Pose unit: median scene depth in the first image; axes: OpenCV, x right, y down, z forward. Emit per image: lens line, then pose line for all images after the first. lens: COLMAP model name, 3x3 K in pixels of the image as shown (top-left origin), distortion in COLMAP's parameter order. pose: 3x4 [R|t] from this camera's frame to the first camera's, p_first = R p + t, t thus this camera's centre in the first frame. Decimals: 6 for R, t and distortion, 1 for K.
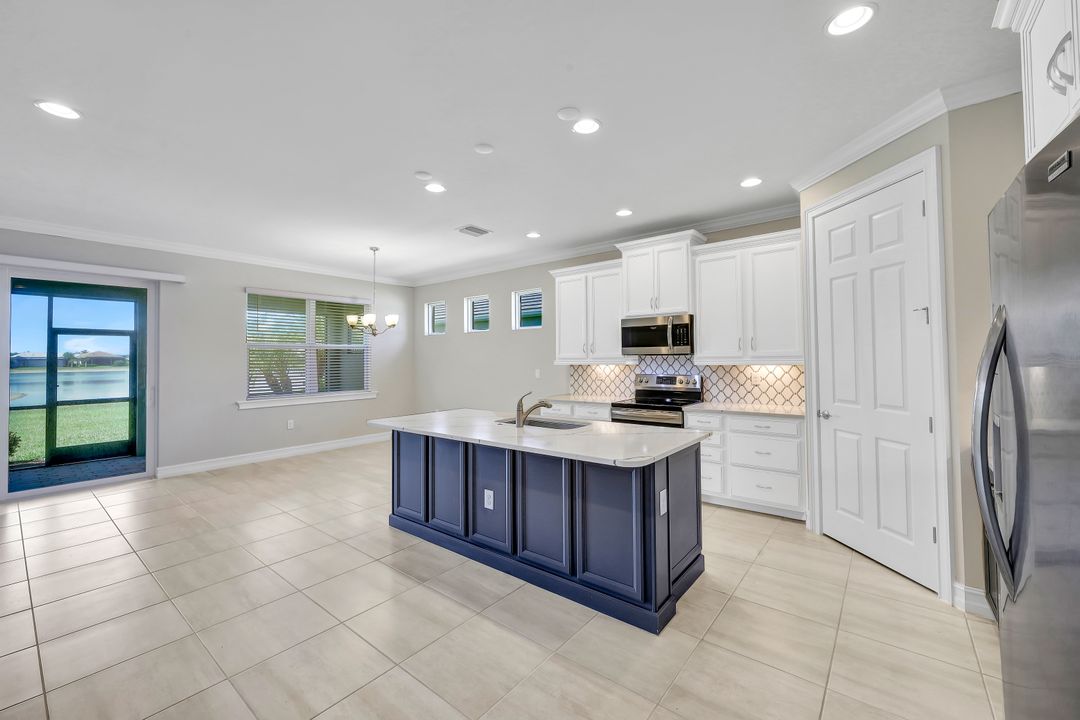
lens RADIAL K [[432.7, 0, 540.3], [0, 432.7, 353.0], [0, 0, 1]] dist [-0.002785, -0.000169]
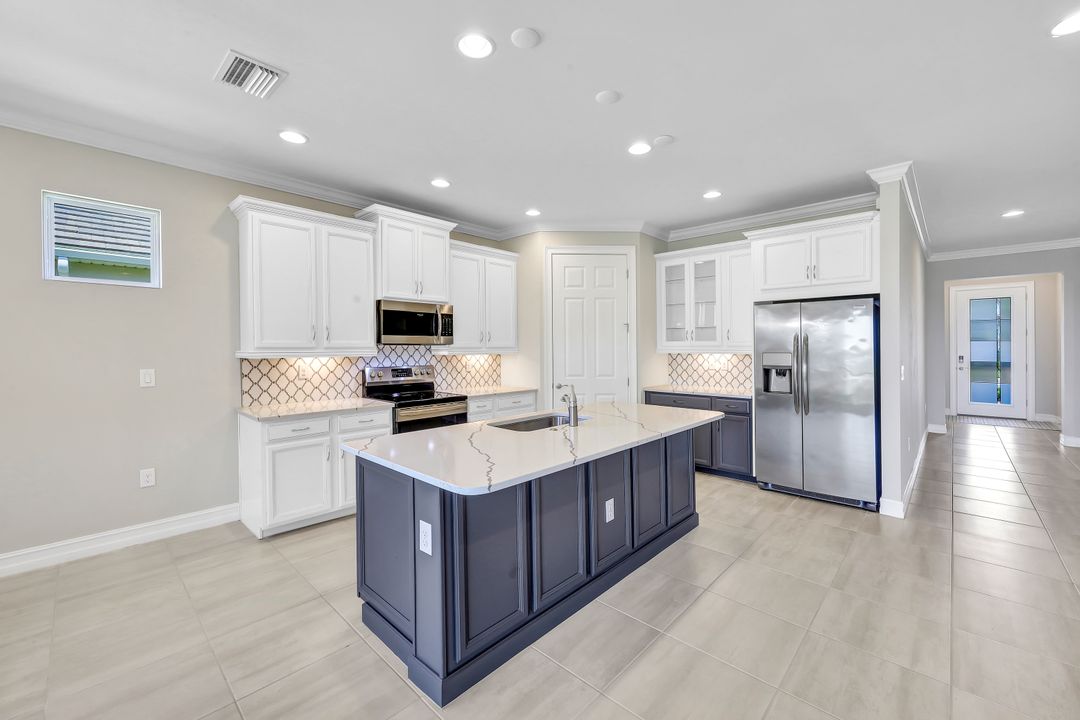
lens RADIAL K [[436.5, 0, 541.7], [0, 436.5, 347.4], [0, 0, 1]] dist [0.008840, -0.000037]
pose [[0.079256, 0.009438, 0.996810, -0.637829], [-0.013067, 0.999879, -0.008429, 0.015113], [-0.996769, -0.012357, 0.079369, 0.680810]]
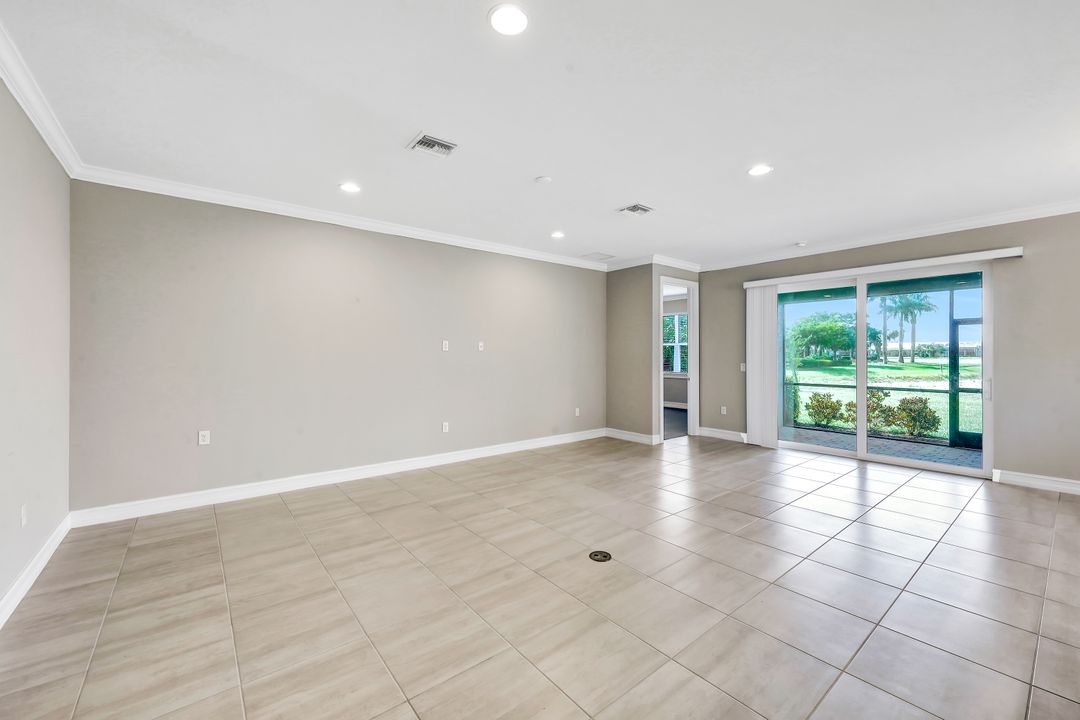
lens RADIAL K [[437.3, 0, 536.2], [0, 437.3, 353.7], [0, 0, 1]] dist [0.001495, 0.000344]
pose [[-0.221266, 0.008345, -0.975178, 0.233170], [0.016107, 0.999858, 0.004902, 0.006955], [0.975080, -0.014622, -0.221369, 0.314095]]
